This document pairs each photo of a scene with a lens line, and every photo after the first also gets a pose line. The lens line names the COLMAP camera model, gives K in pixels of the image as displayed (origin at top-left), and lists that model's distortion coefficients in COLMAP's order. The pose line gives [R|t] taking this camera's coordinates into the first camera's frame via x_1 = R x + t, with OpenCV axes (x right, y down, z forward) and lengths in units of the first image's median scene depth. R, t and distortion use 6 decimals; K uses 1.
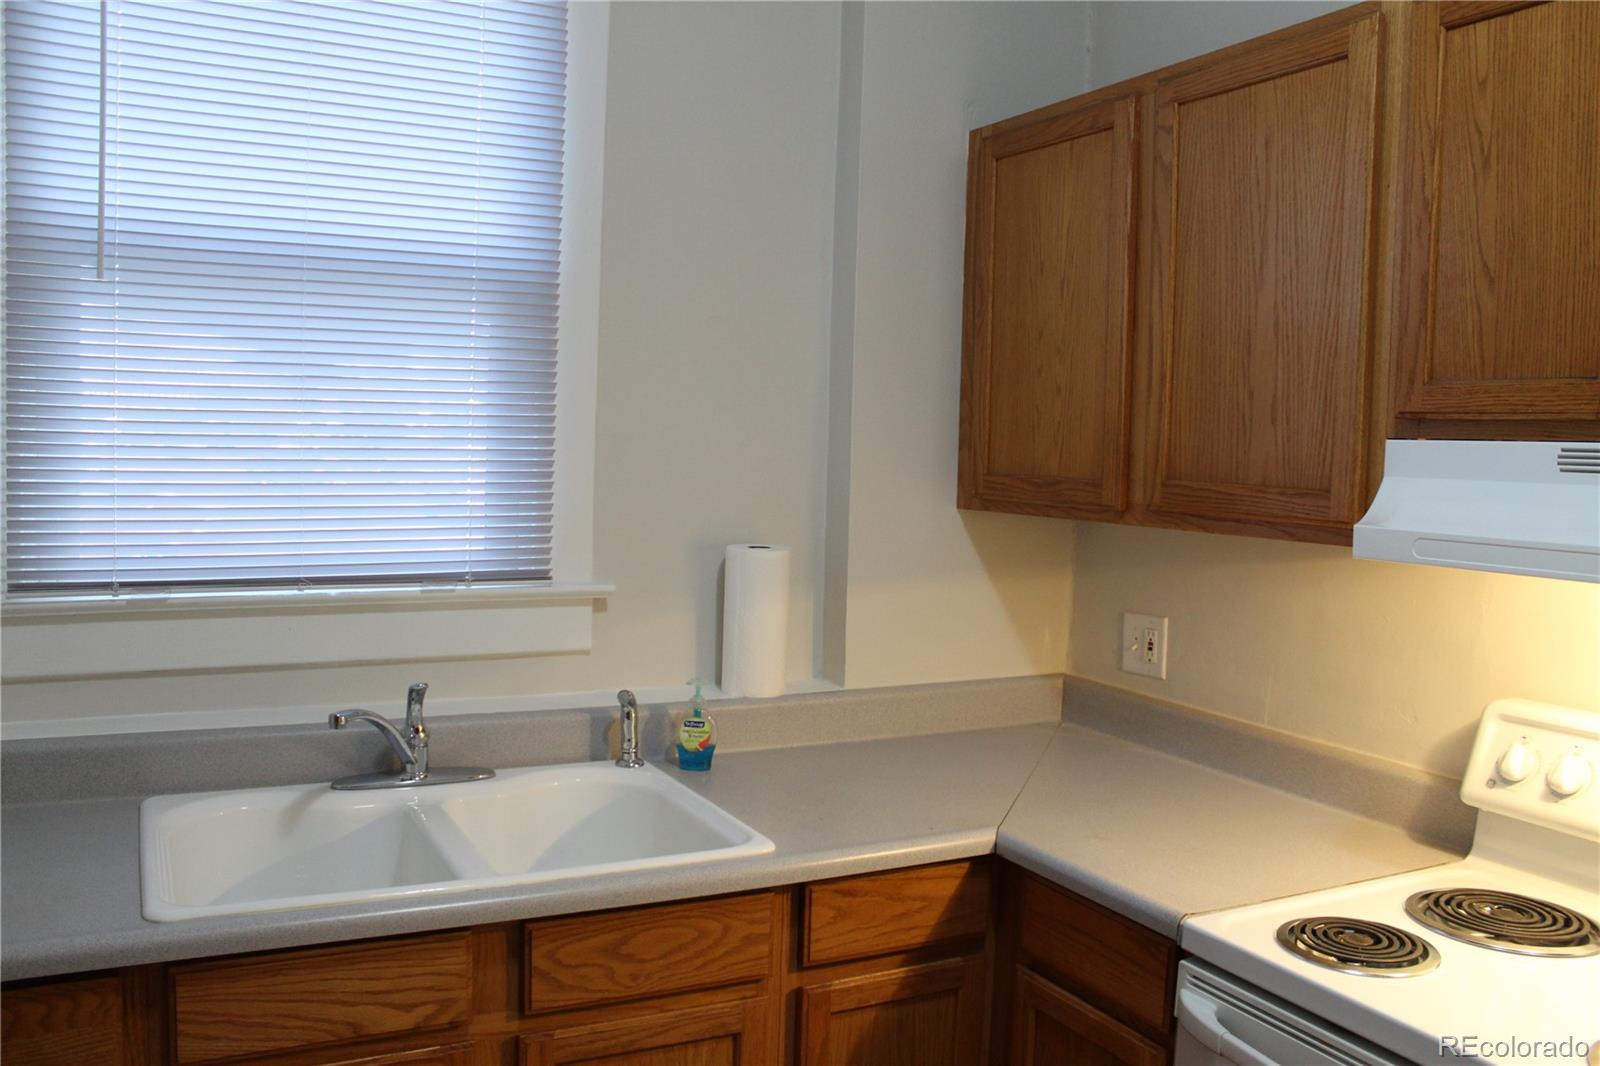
lens RADIAL K [[1337.1, 0, 802.6], [0, 1337.1, 561.9], [0, 0, 1]] dist [-0.083886, 0.009686]
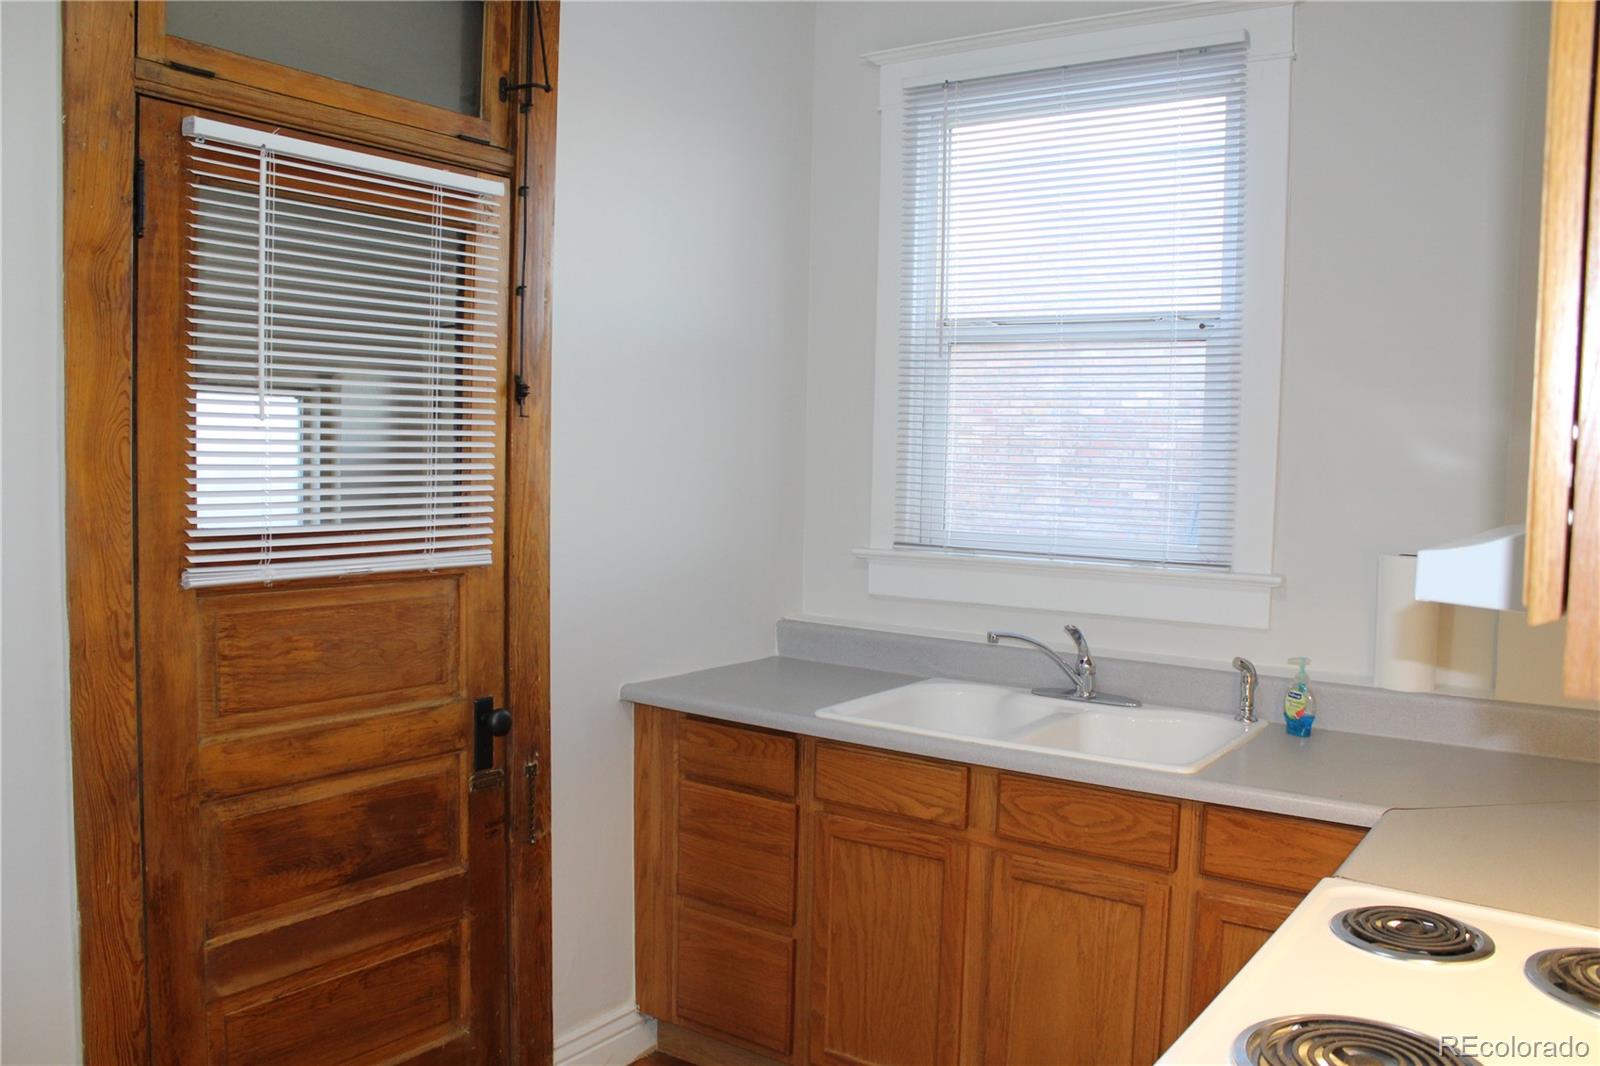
lens RADIAL K [[1337.1, 0, 802.6], [0, 1337.1, 561.9], [0, 0, 1]] dist [-0.083886, 0.009686]
pose [[0.462740, 0.052898, -0.884914, 0.899663], [-0.085797, 0.996204, 0.014686, 0.029213], [0.882332, 0.069127, 0.465523, 0.078863]]
